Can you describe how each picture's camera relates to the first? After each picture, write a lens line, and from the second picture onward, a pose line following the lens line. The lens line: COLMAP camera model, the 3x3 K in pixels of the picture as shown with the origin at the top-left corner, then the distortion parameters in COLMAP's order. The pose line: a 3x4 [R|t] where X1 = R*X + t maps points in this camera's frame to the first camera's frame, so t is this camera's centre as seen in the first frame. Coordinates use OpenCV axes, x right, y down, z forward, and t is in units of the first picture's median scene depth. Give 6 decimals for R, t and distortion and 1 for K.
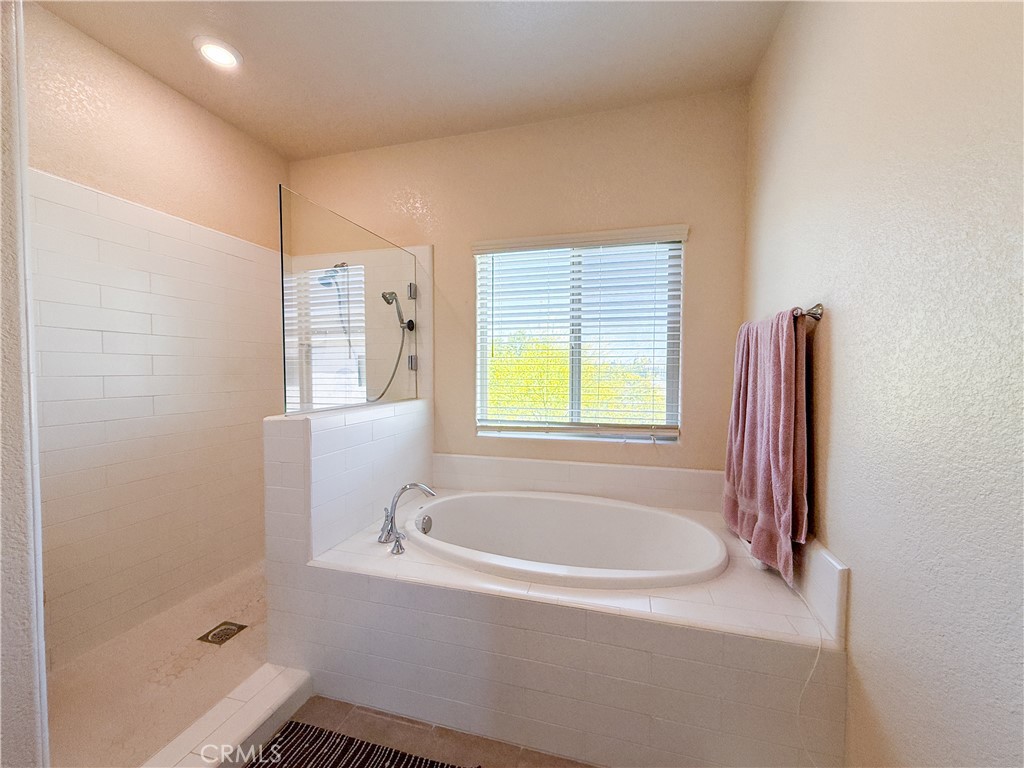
lens RADIAL K [[408.1, 0, 513.4], [0, 408.1, 384.7], [0, 0, 1]] dist [-0.003494, -0.000018]
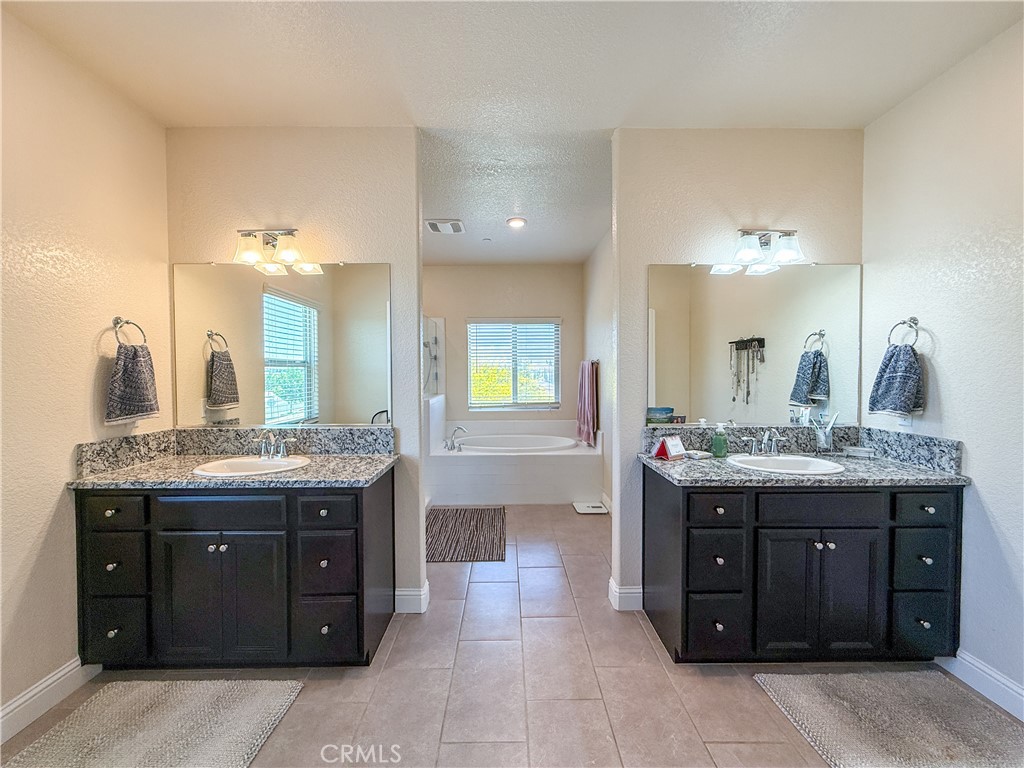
lens RADIAL K [[408.1, 0, 510.7], [0, 408.1, 382.8], [0, 0, 1]] dist [-0.003494, -0.000018]
pose [[0.963957, -0.013632, 0.265707, -0.477482], [0.017717, 0.999759, -0.012982, 0.013064], [-0.265466, 0.017221, 0.963966, -1.161298]]
